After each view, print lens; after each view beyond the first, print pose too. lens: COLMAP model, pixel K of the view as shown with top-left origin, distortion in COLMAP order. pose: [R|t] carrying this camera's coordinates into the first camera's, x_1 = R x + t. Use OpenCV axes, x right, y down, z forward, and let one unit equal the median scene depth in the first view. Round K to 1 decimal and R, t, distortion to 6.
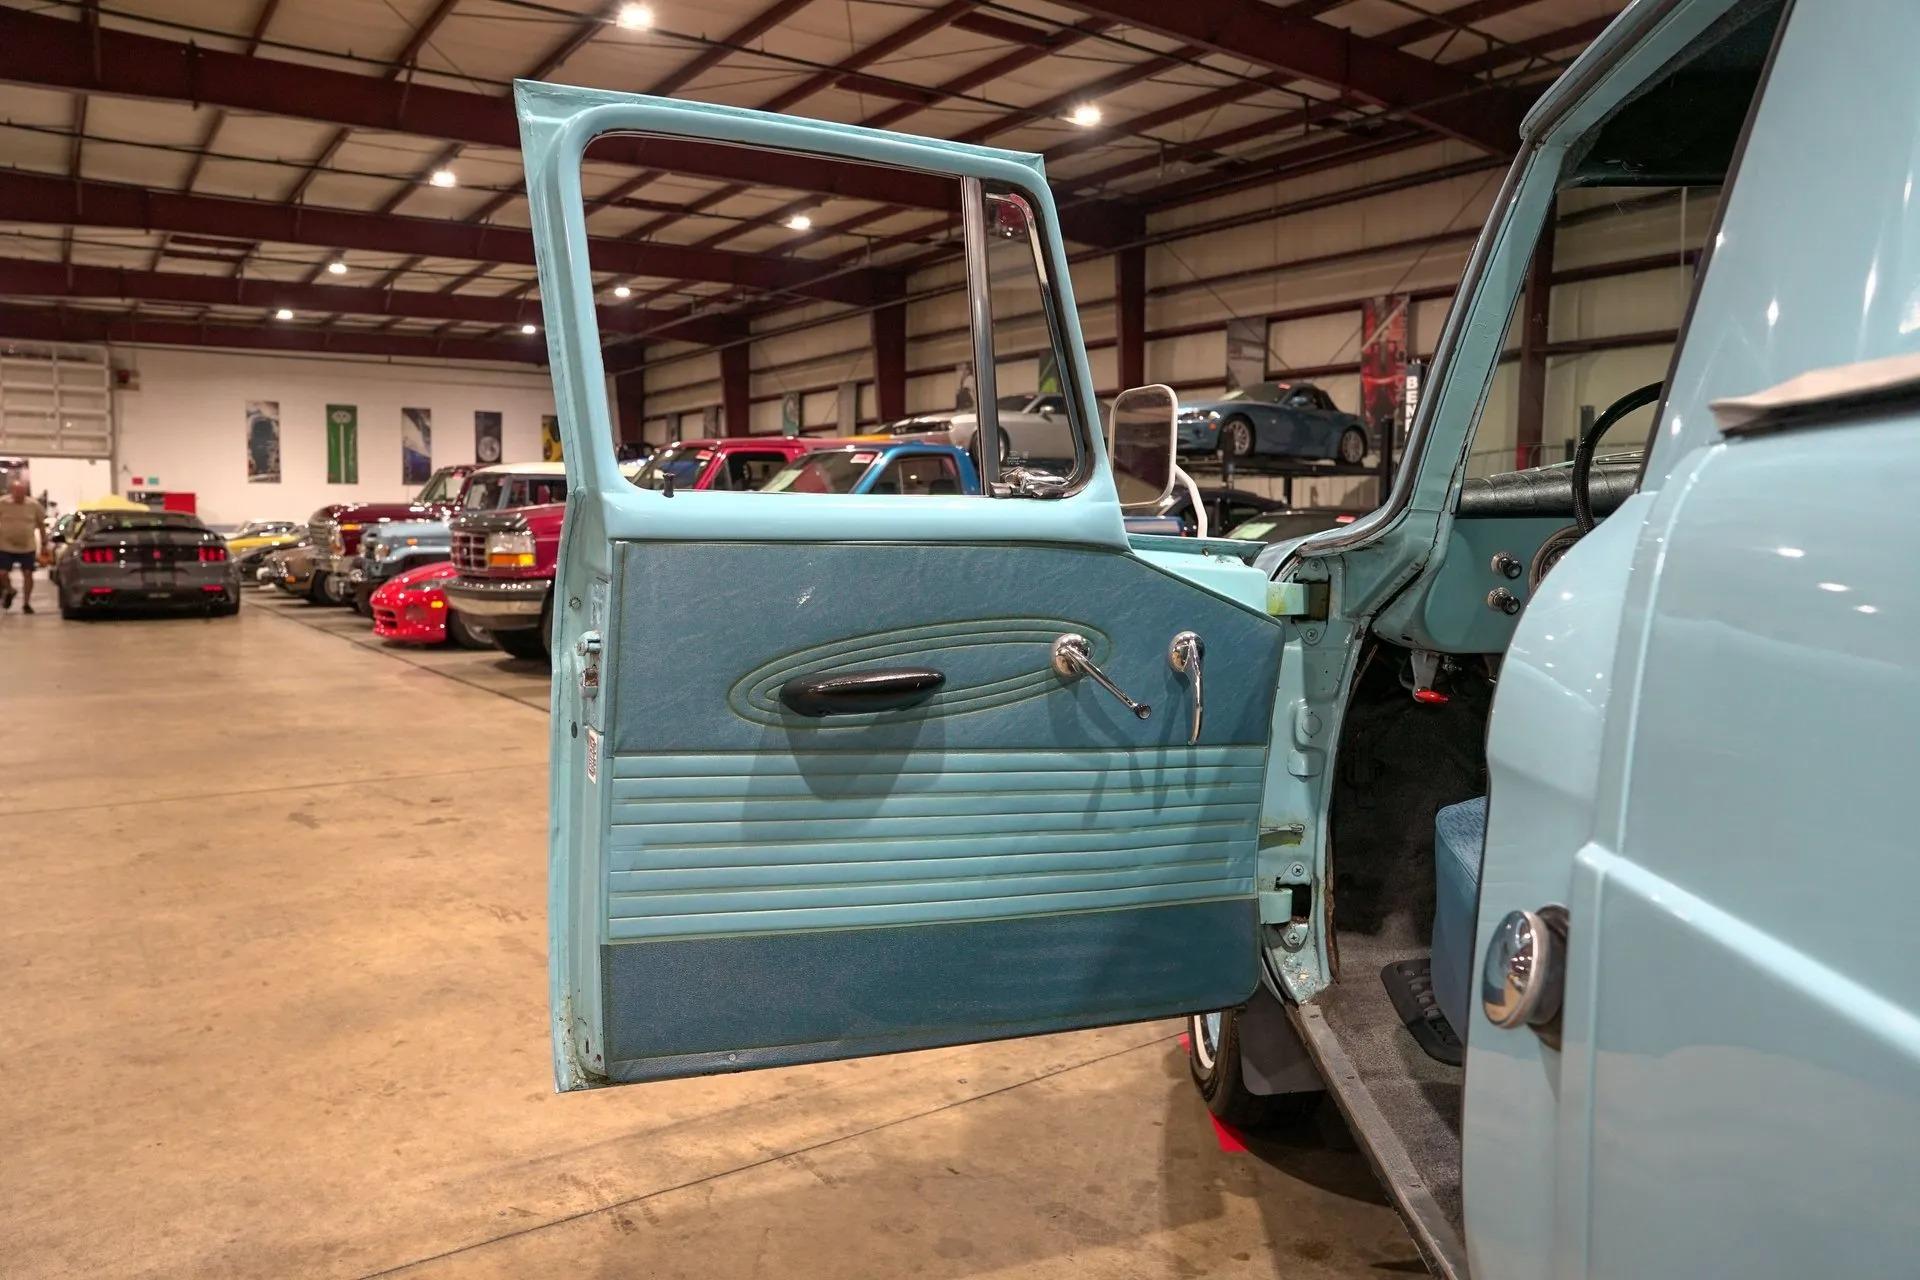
lens RADIAL K [[1314.9, 0, 968.6], [0, 1314.9, 643.5], [0, 0, 1]] dist [-0.137161, 0.106159]
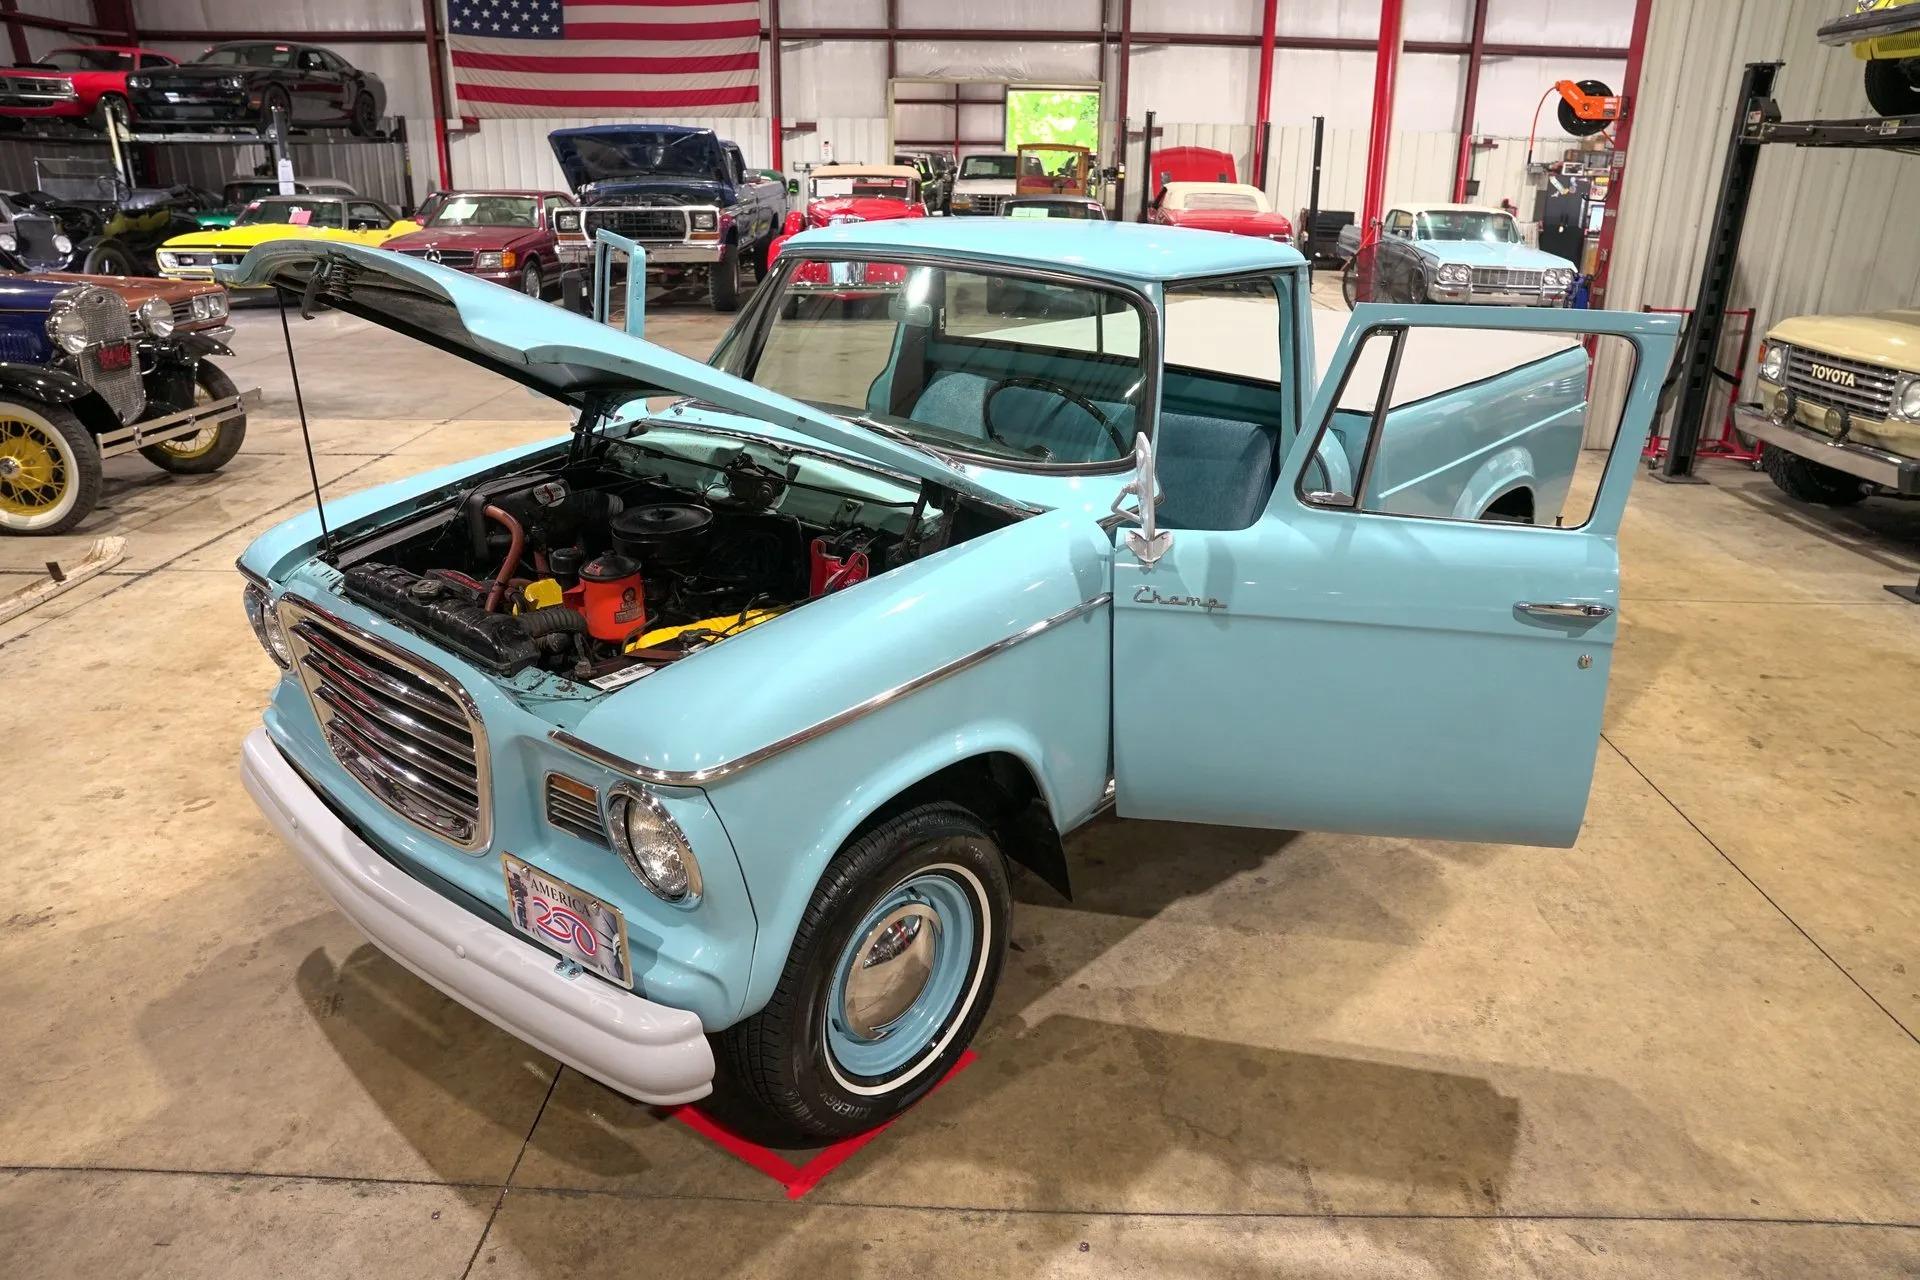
lens RADIAL K [[1314.9, 0, 963.6], [0, 1314.9, 642.0], [0, 0, 1]] dist [-0.137161, 0.106159]
pose [[-0.789377, -0.234199, 0.567481, -0.040721], [0.032462, 0.907157, 0.419538, -0.048584], [-0.613050, 0.349596, -0.708487, 0.184084]]
